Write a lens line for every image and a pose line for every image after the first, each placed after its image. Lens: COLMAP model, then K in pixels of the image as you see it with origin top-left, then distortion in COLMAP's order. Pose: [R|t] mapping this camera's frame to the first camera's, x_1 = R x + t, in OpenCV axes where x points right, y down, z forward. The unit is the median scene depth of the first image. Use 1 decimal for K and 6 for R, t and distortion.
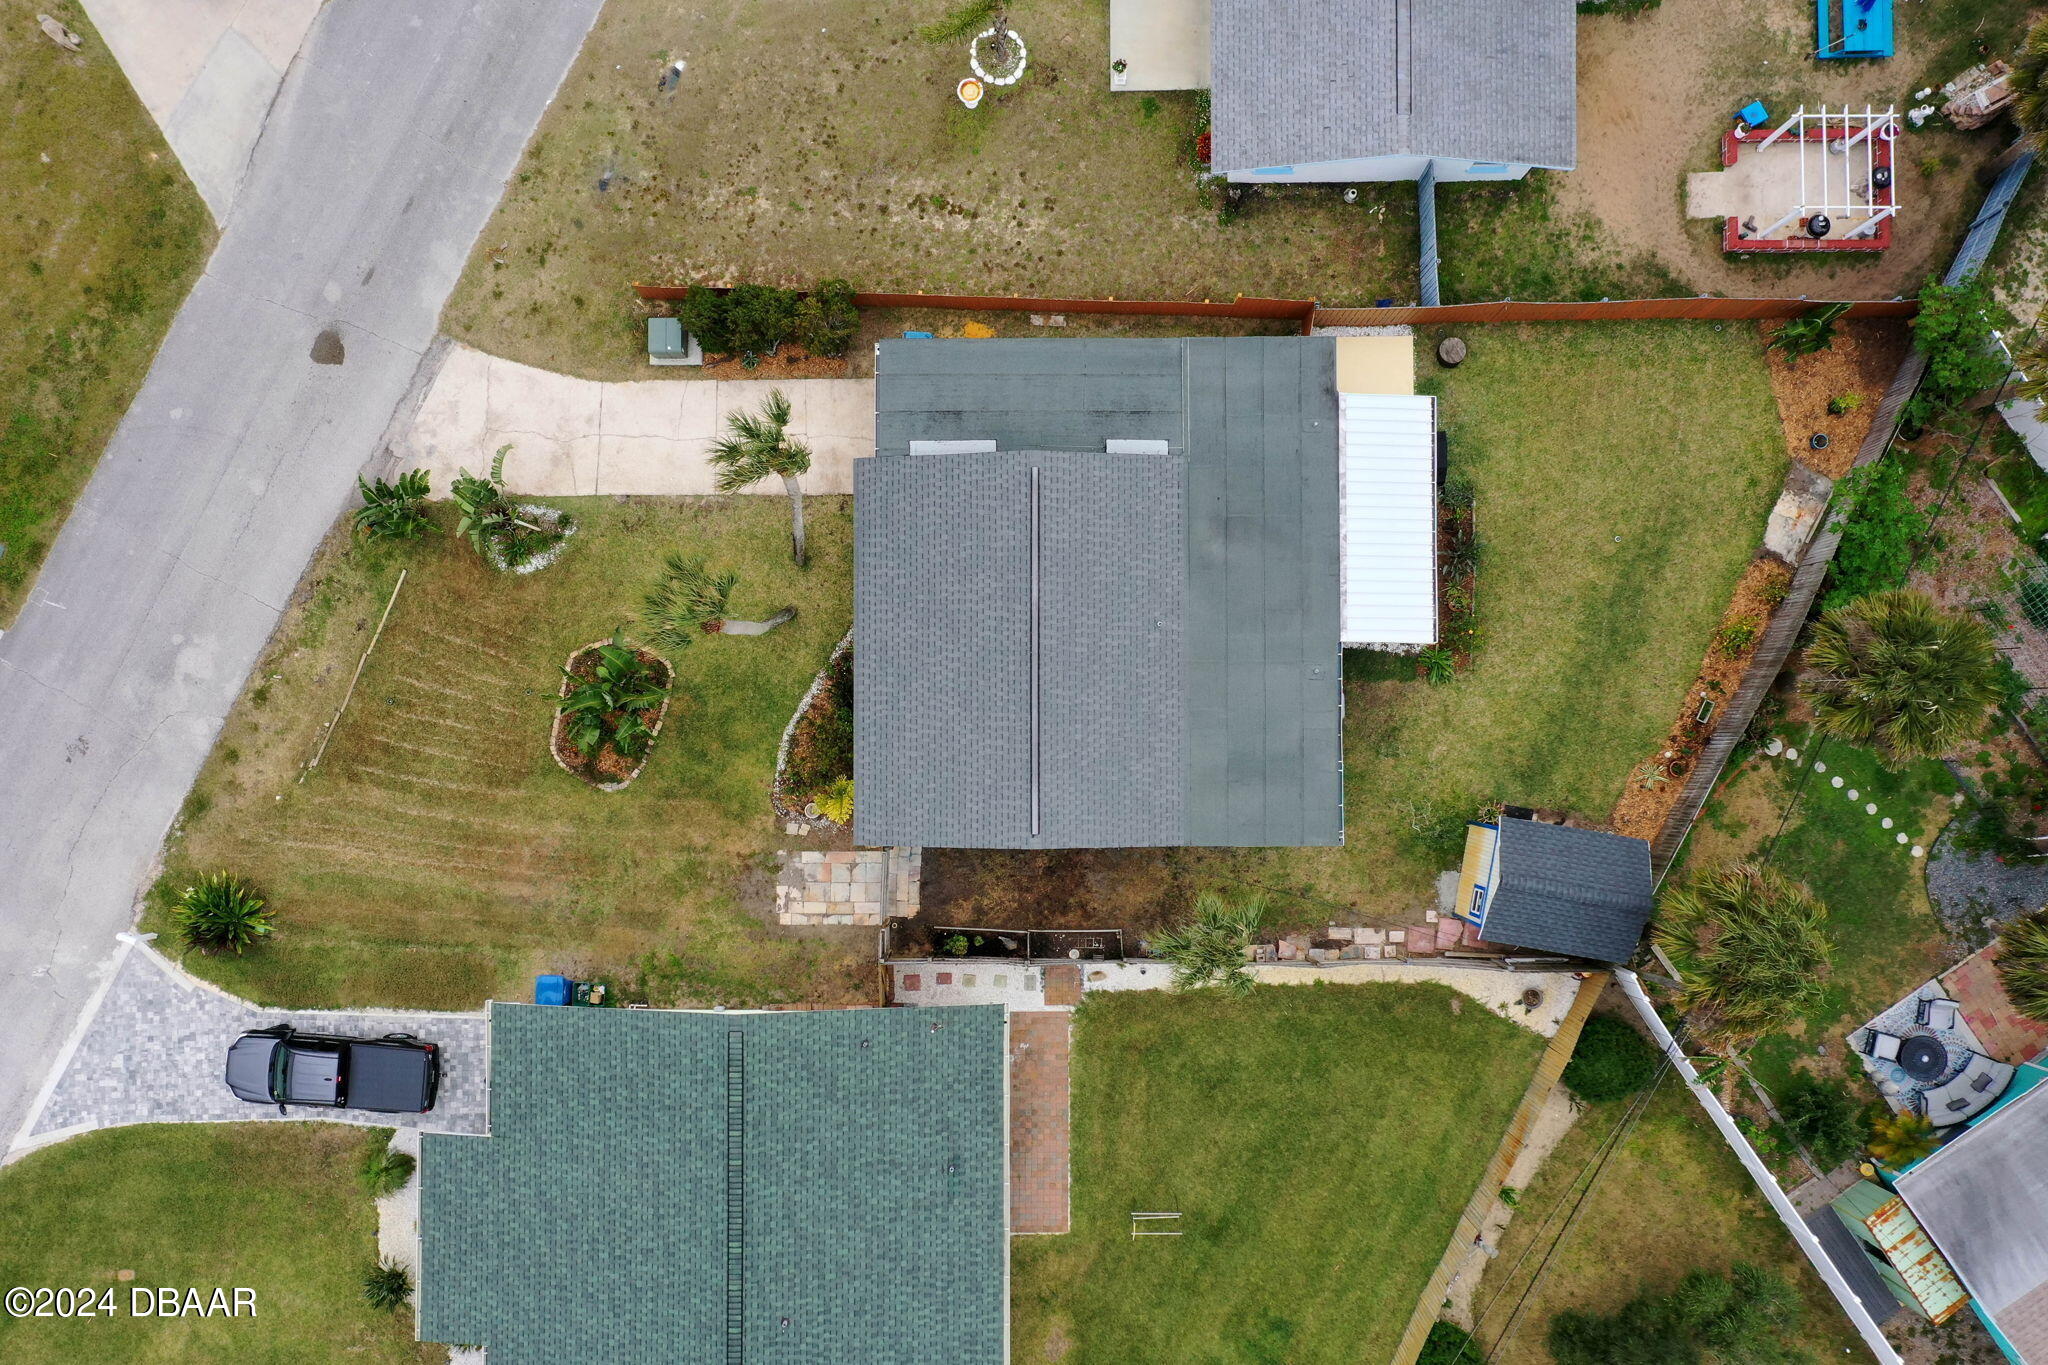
lens RADIAL K [[1616.1, 0, 1005.5], [0, 1616.1, 705.7], [0, 0, 1]] dist [0.010856, -0.002830]
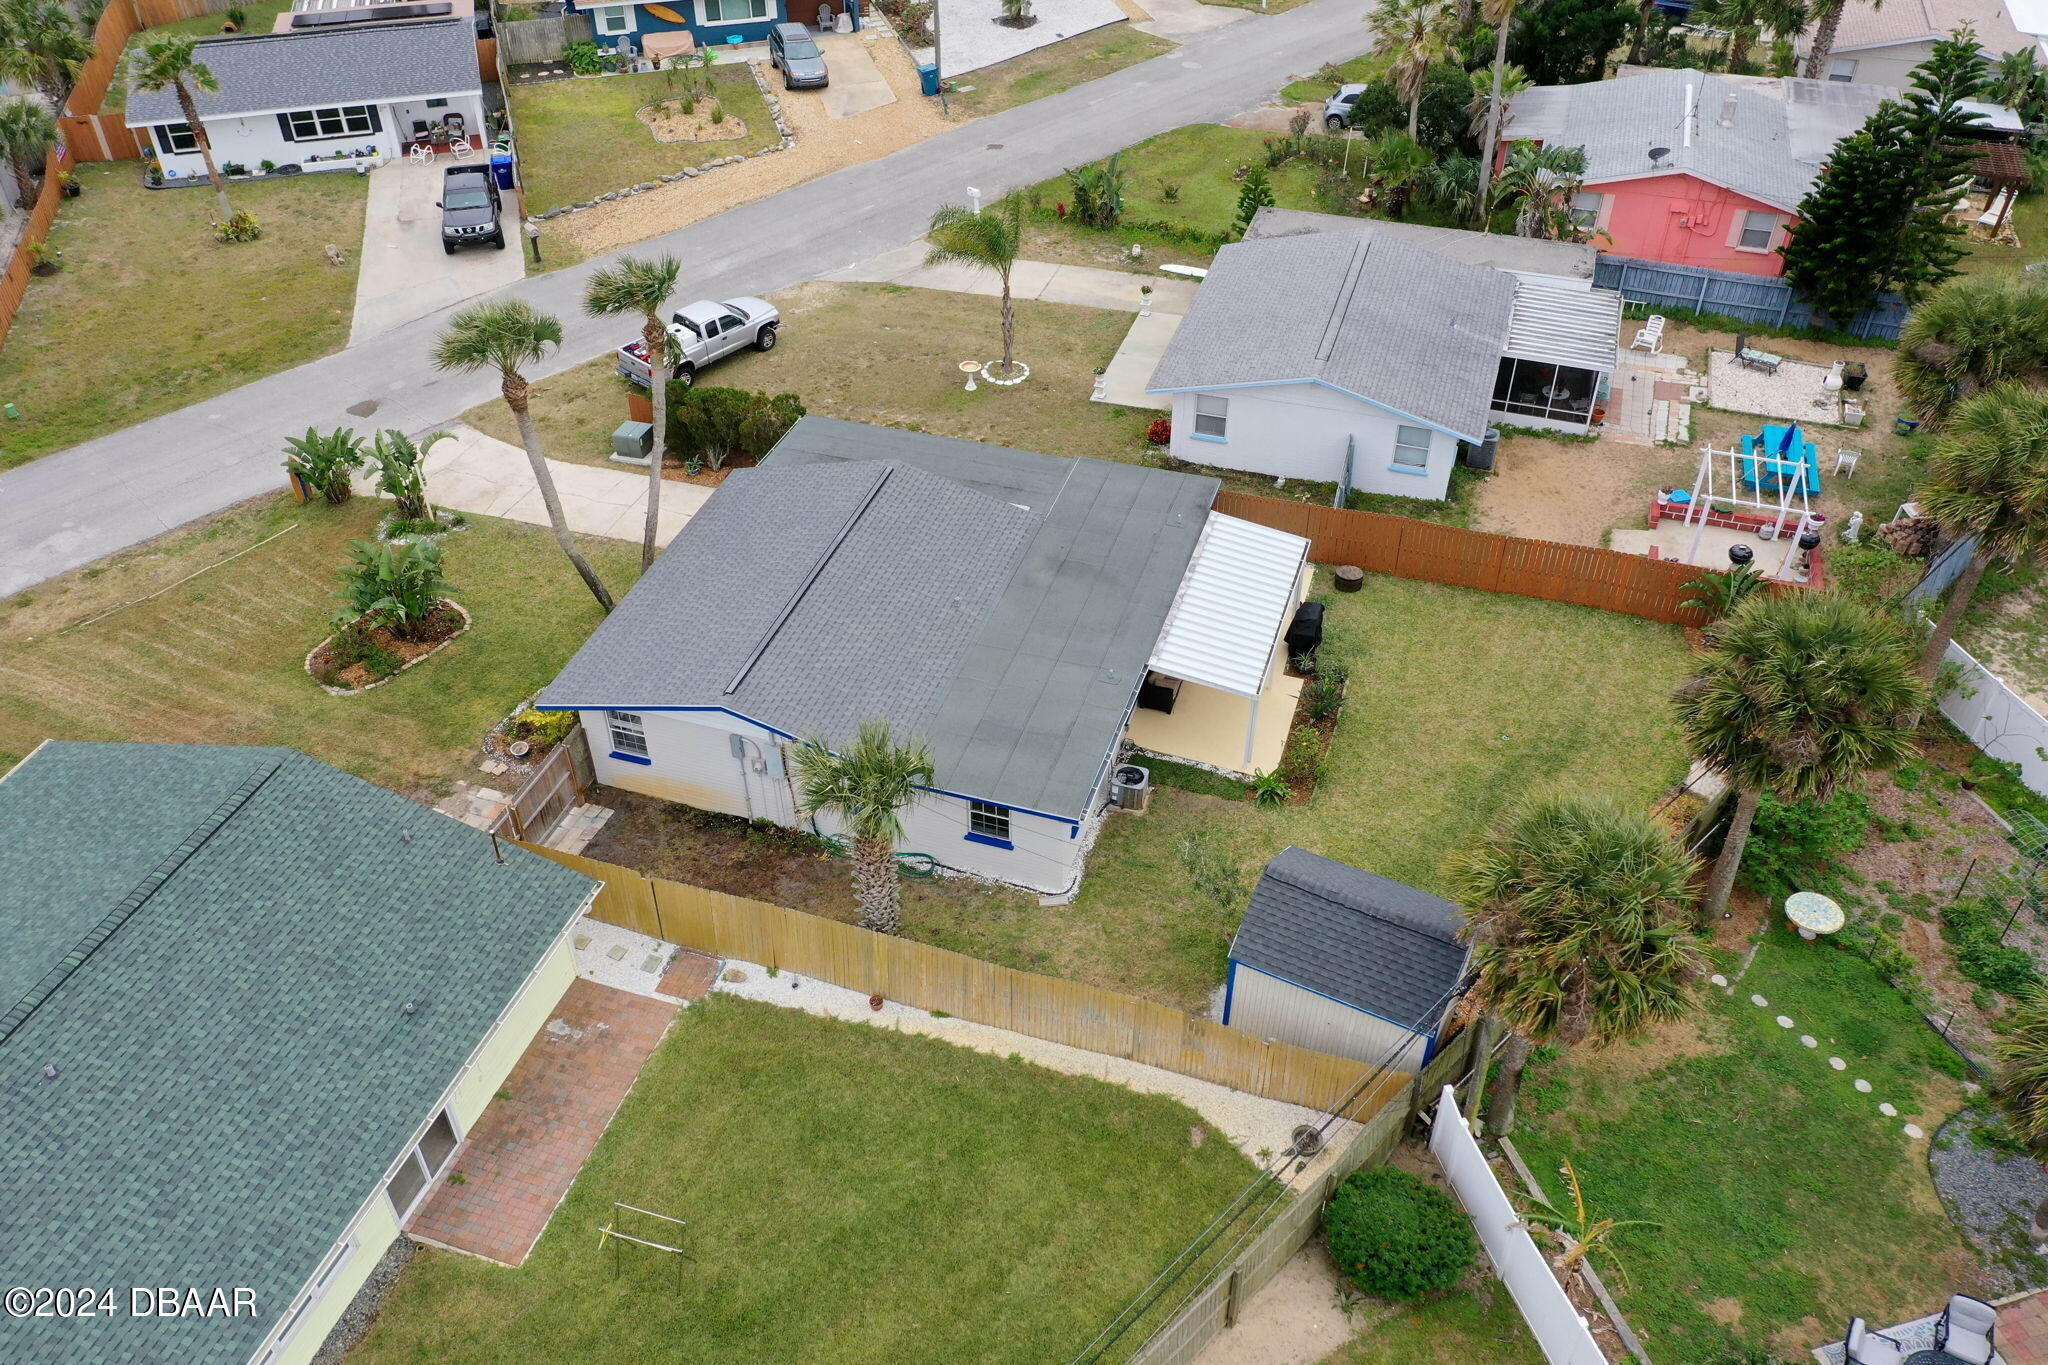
lens RADIAL K [[1616.1, 0, 1005.5], [0, 1616.1, 705.7], [0, 0, 1]] dist [0.010856, -0.002830]
pose [[0.947613, 0.209360, -0.241241, 0.328832], [-0.319419, 0.621752, -0.715119, 0.584714], [0.000274, 0.754713, 0.656055, 0.420583]]
